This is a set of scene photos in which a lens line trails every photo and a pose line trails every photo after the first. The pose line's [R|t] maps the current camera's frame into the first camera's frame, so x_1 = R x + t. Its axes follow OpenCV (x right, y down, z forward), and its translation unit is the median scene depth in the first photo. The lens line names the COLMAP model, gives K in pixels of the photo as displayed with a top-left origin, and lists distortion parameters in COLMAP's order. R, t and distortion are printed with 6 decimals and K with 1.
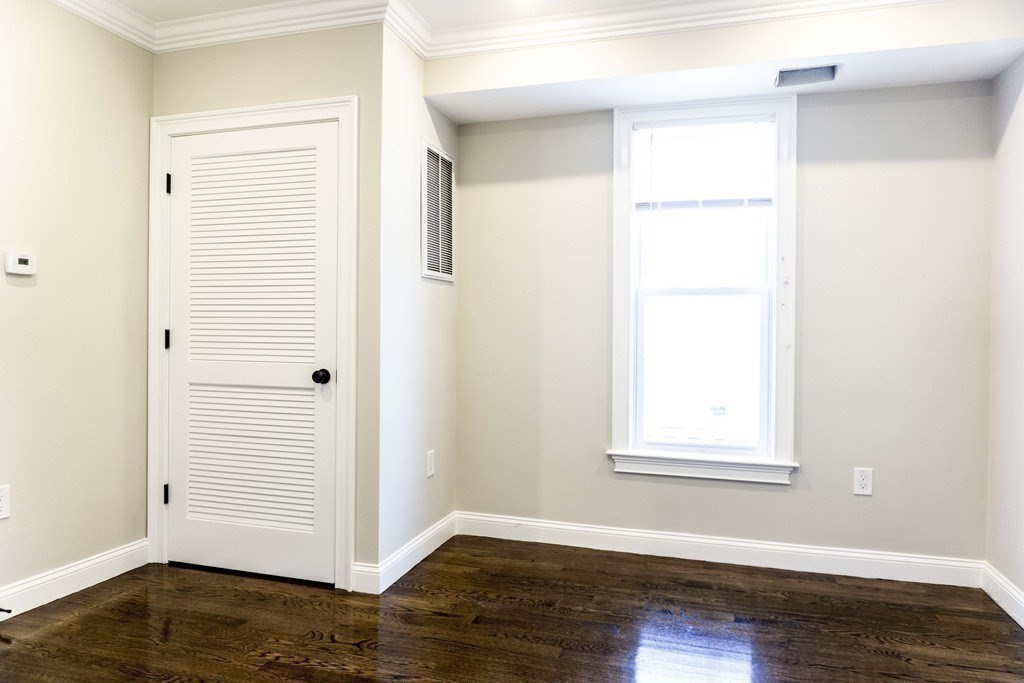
lens RADIAL K [[690.1, 0, 512.0], [0, 690.1, 341.5], [0, 0, 1]] dist [-0.014554, 0.002177]
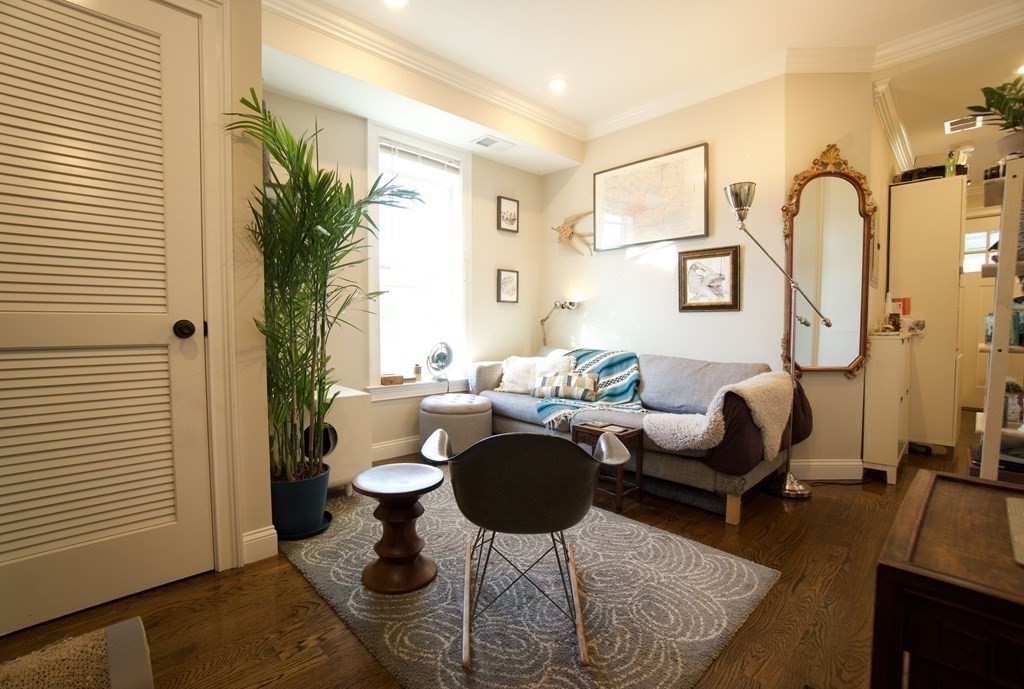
lens RADIAL K [[459.5, 0, 512.0], [0, 459.5, 344.5], [0, 0, 1]] dist [-0.002470, -0.000331]
pose [[0.485479, -0.048303, 0.872913, -0.561915], [0.009042, 0.998696, 0.050235, 0.044680], [-0.874201, -0.016496, 0.485283, 0.396827]]
